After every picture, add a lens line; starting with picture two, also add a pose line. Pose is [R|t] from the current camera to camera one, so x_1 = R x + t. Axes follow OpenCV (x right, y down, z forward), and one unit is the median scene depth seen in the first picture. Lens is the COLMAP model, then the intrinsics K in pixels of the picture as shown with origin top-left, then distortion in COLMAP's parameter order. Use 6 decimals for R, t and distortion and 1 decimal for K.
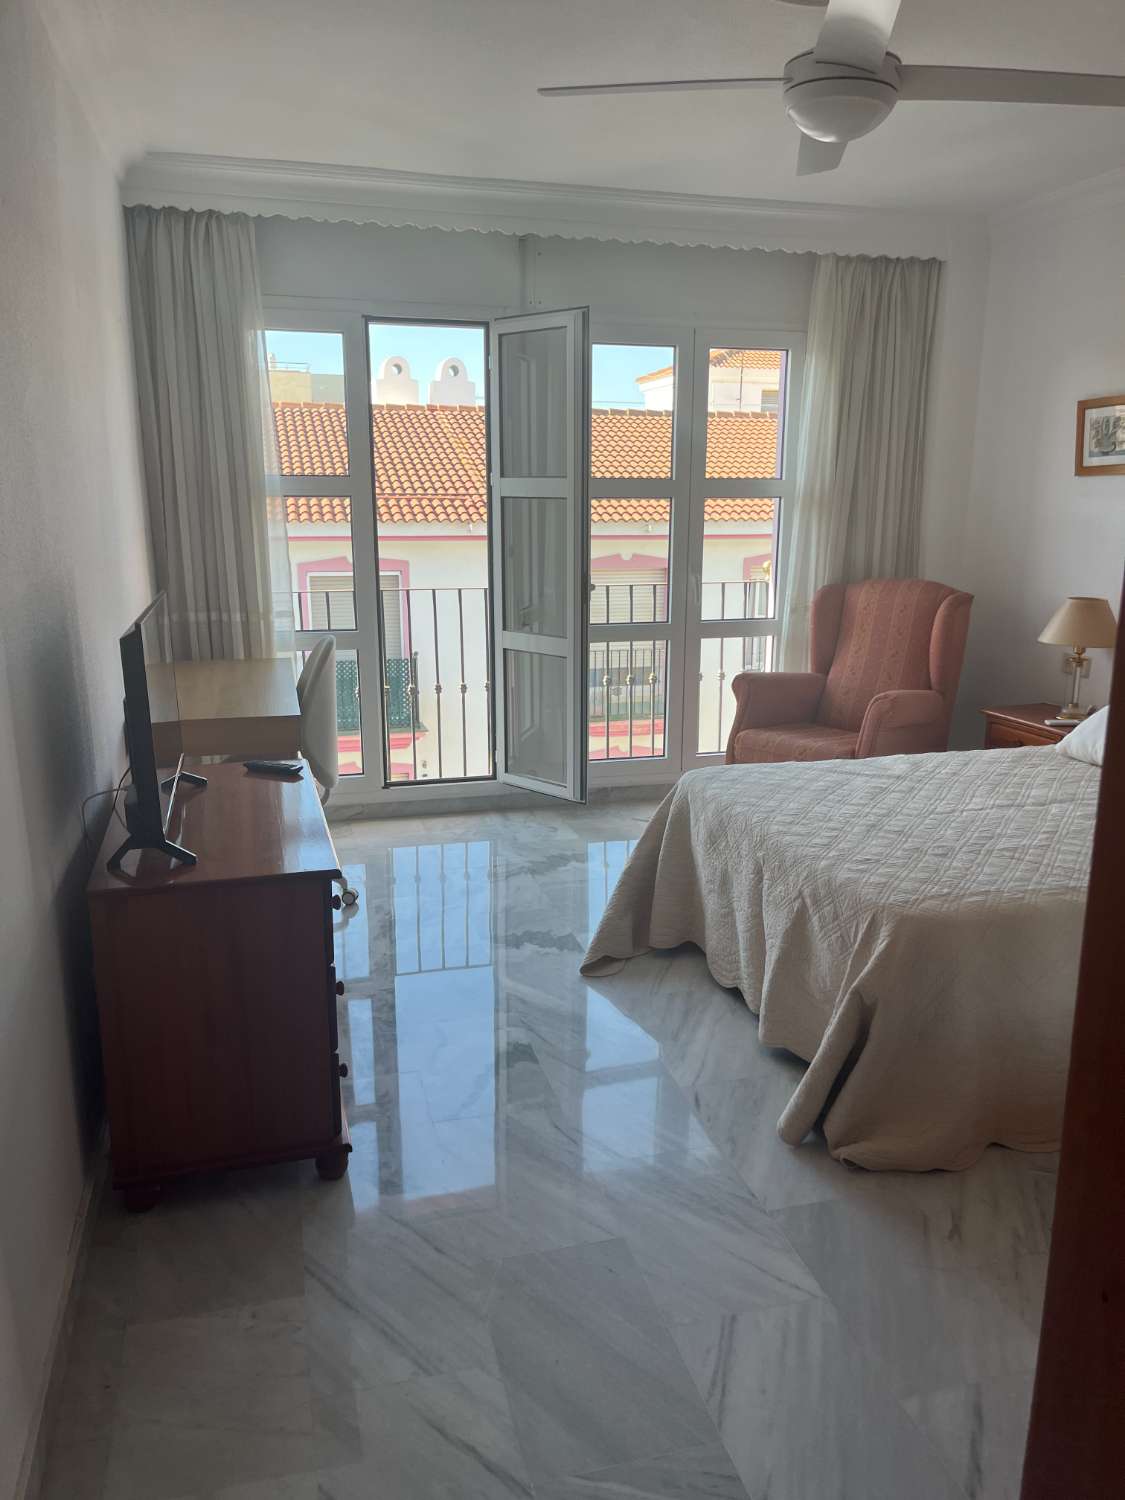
lens RADIAL K [[1148.9, 0, 559.9], [0, 1148.9, 756.2], [0, 0, 1]] dist [0.080312, -0.103032]
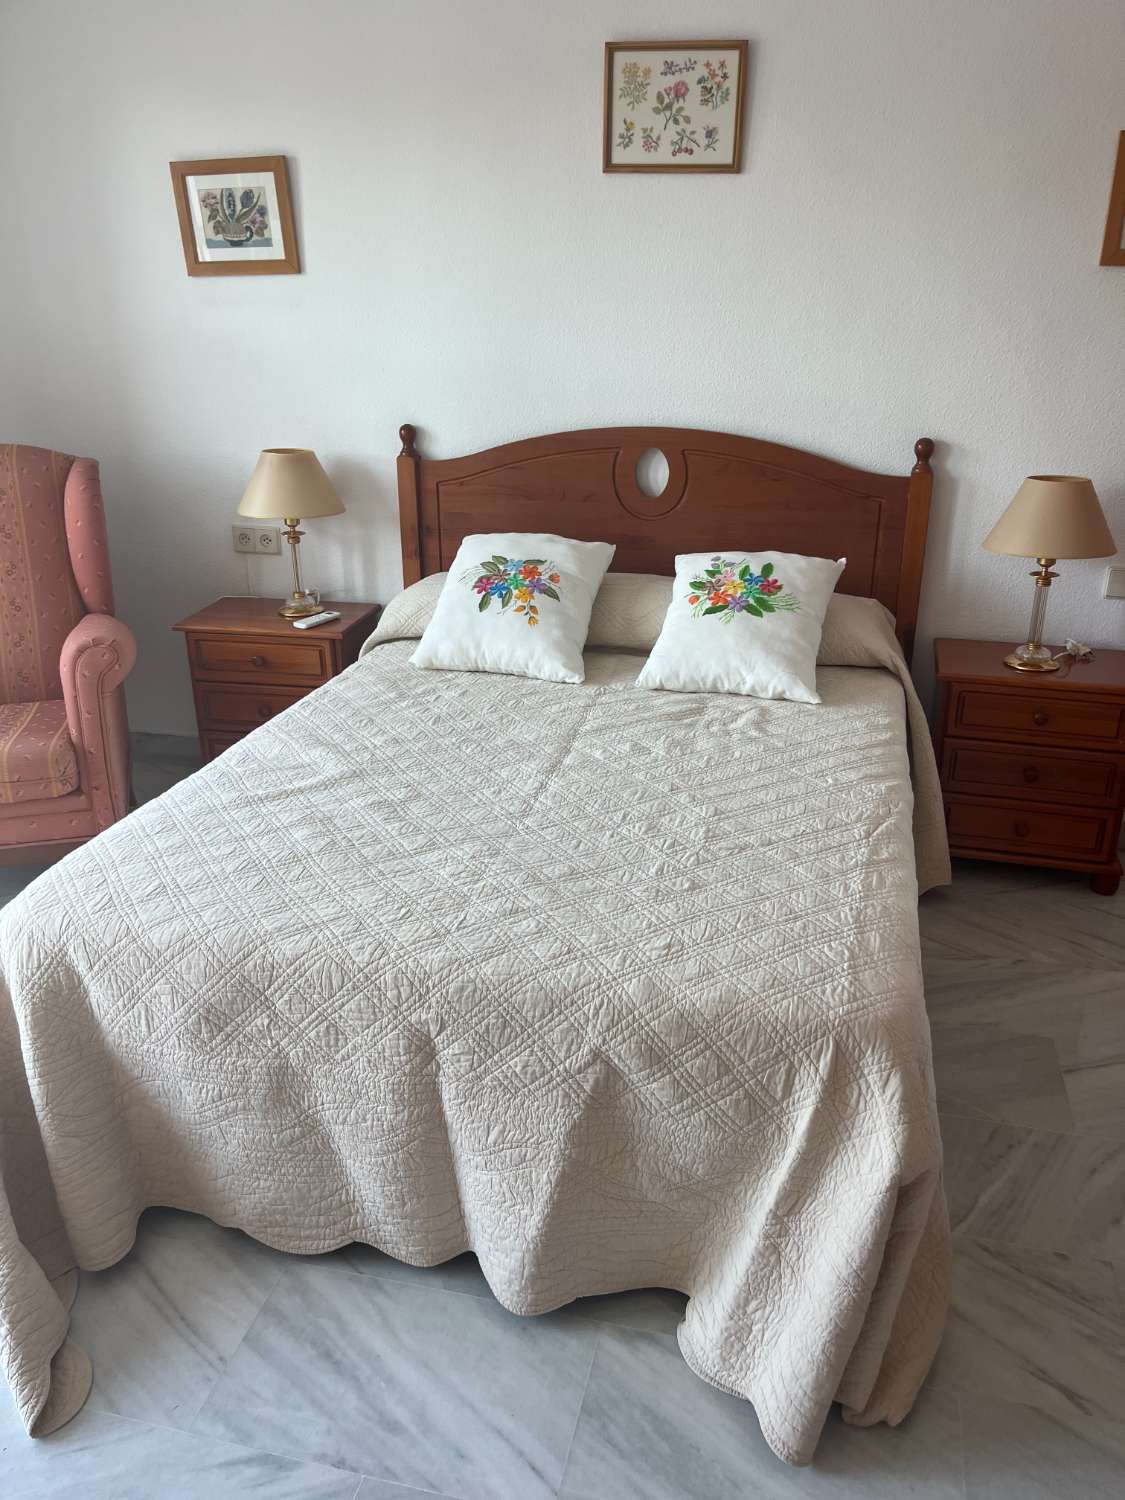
lens RADIAL K [[1148.9, 0, 559.9], [0, 1148.9, 756.2], [0, 0, 1]] dist [0.080312, -0.103032]
pose [[0.469370, -0.329488, 0.819225, -0.172536], [0.206131, 0.943025, 0.261179, -0.137864], [-0.858605, 0.046278, 0.510545, 0.608125]]
